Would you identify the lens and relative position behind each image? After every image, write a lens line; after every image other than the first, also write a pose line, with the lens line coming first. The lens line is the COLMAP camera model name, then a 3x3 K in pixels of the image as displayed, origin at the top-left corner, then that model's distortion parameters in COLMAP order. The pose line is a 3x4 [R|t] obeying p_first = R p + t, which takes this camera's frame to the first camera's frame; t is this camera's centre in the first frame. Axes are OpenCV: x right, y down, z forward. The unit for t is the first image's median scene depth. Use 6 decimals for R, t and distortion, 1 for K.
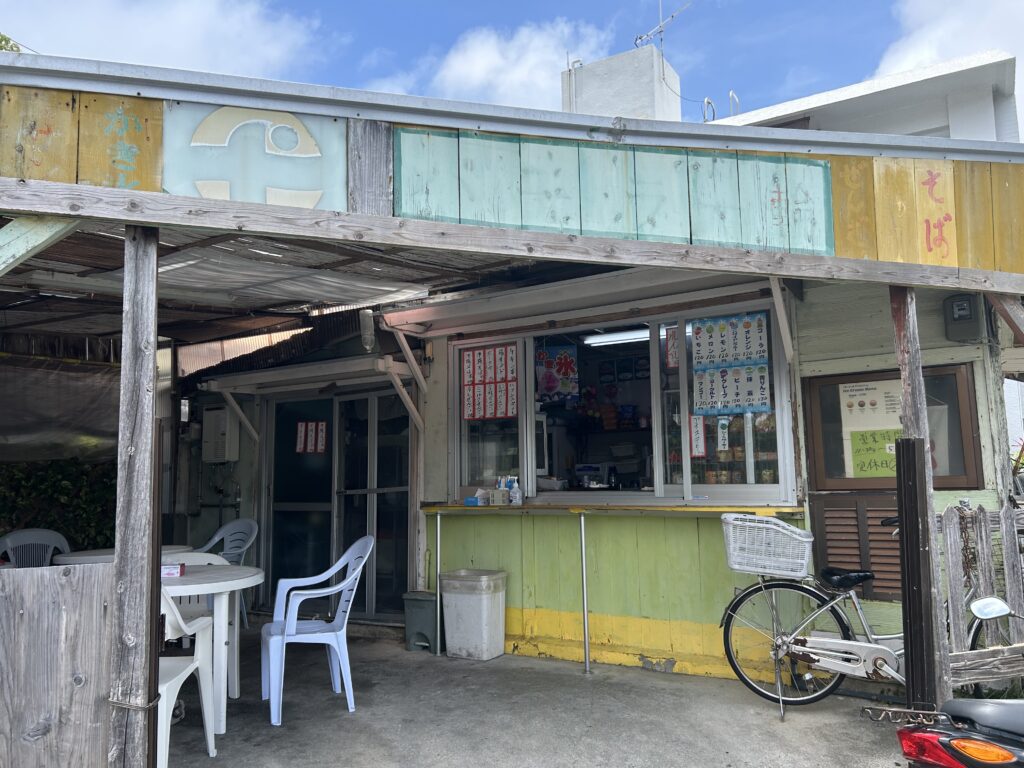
lens RADIAL K [[763.9, 0, 515.7], [0, 763.9, 392.2], [0, 0, 1]] dist [0.065084, -0.069336]
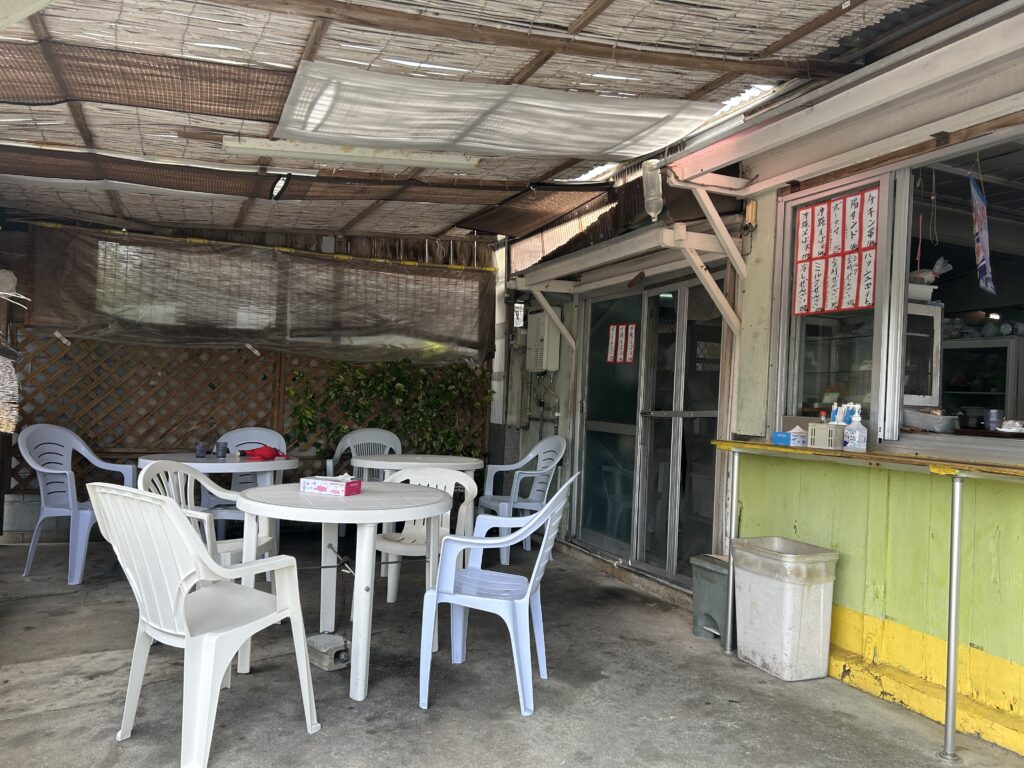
lens RADIAL K [[763.9, 0, 515.7], [0, 763.9, 392.2], [0, 0, 1]] dist [0.065084, -0.069336]
pose [[0.816589, 0.047033, -0.575300, 0.146630], [0.008958, 0.995522, 0.094102, 0.045420], [0.577150, -0.081996, 0.812511, 0.381397]]
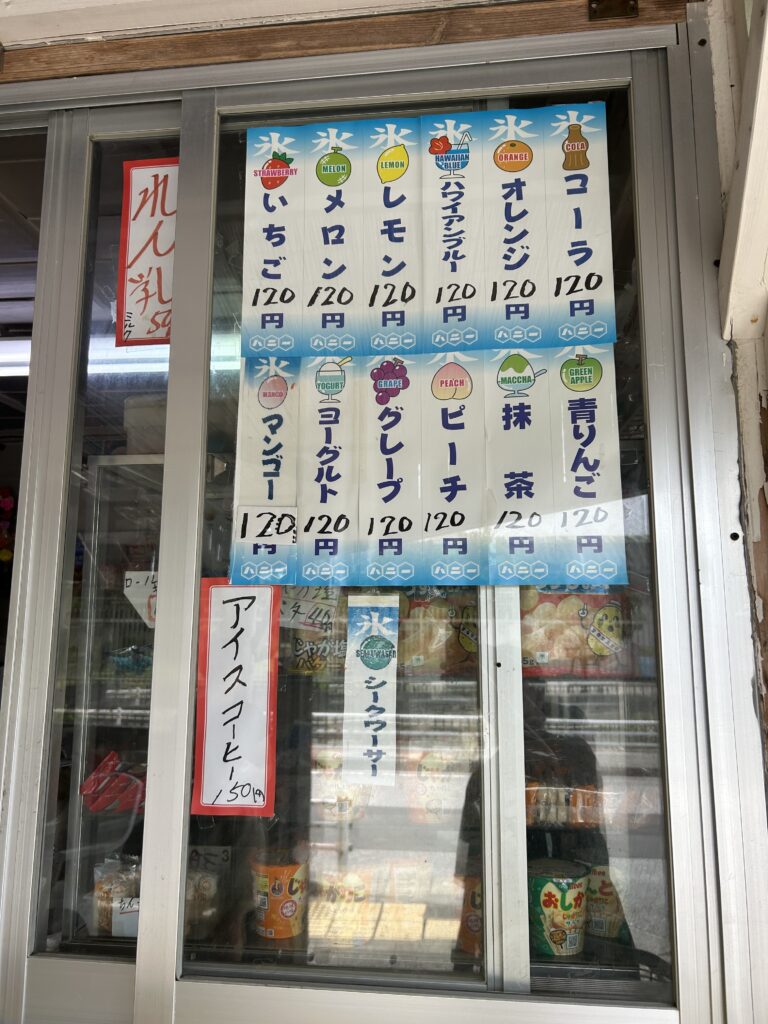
lens RADIAL K [[763.9, 0, 384.7], [0, 763.9, 504.7], [0, 0, 1]] dist [0.065084, -0.069336]
pose [[0.908765, 0.081240, 0.409323, 0.192744], [-0.064097, 0.996402, -0.055454, 0.018839], [-0.412355, 0.024159, 0.910703, 0.826013]]
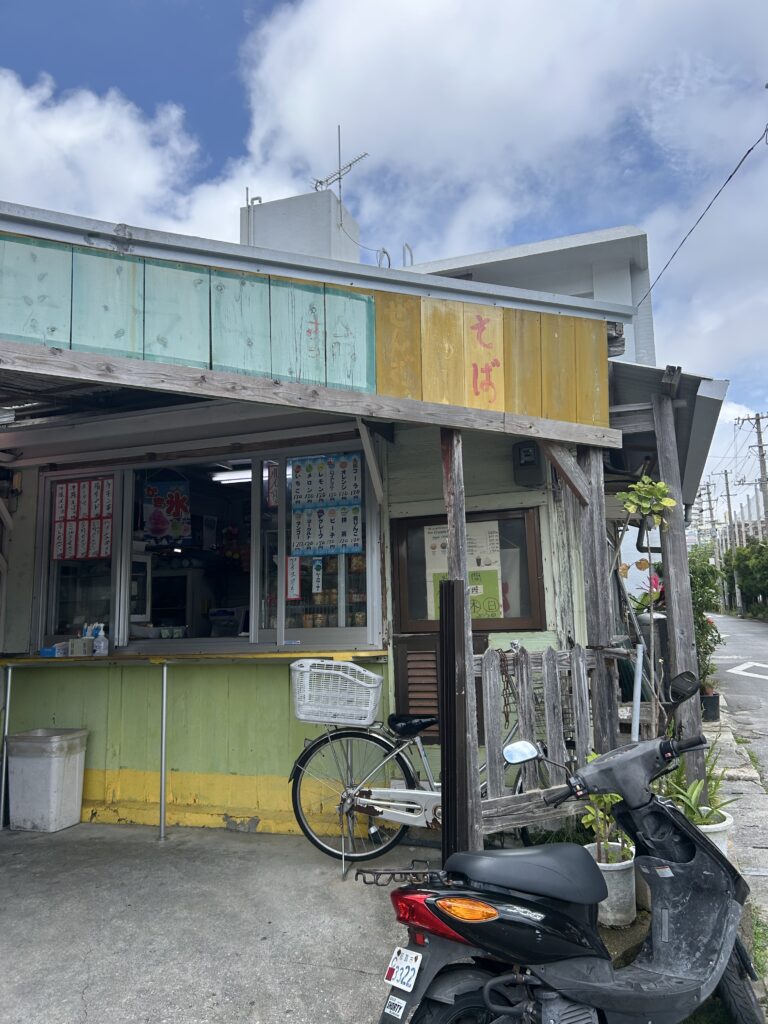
lens RADIAL K [[763.9, 0, 384.7], [0, 763.9, 504.7], [0, 0, 1]] dist [0.065084, -0.069336]
pose [[0.978737, 0.022448, 0.203889, 0.154241], [-0.014558, 0.999089, -0.040115, 0.002179], [-0.204604, 0.036294, 0.978172, 0.037187]]
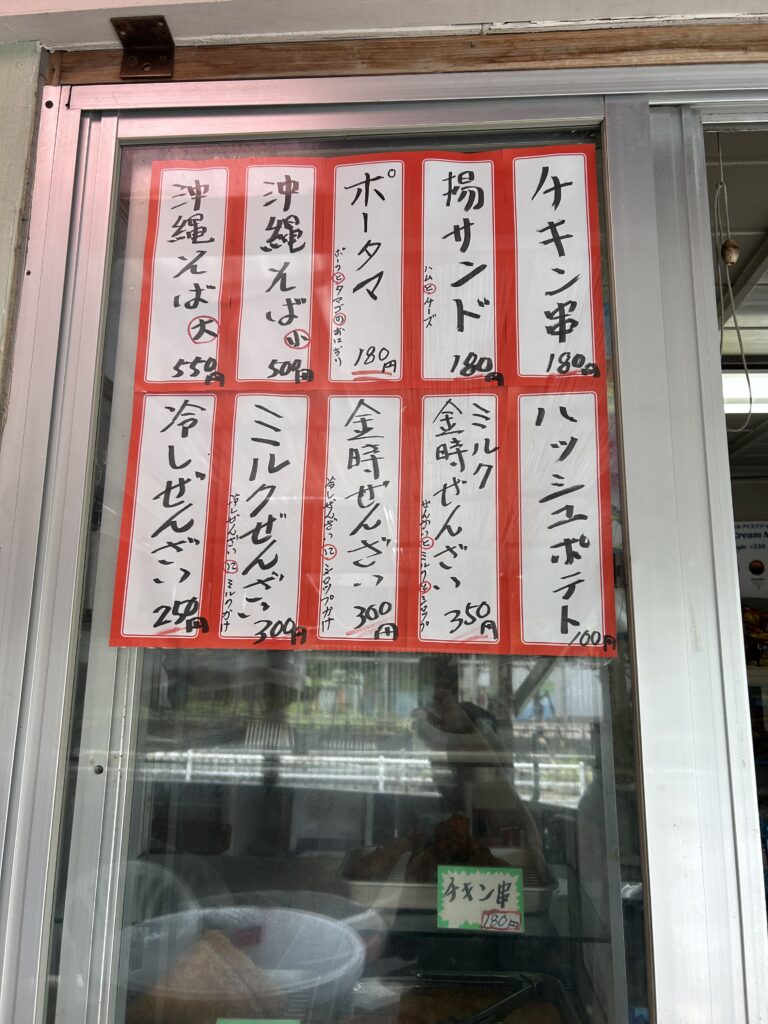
lens RADIAL K [[763.9, 0, 384.7], [0, 763.9, 504.7], [0, 0, 1]] dist [0.065084, -0.069336]
pose [[0.888239, 0.118585, 0.443812, -0.106607], [-0.076281, 0.990769, -0.112063, 0.028840], [-0.453004, 0.065684, 0.889086, 1.042553]]
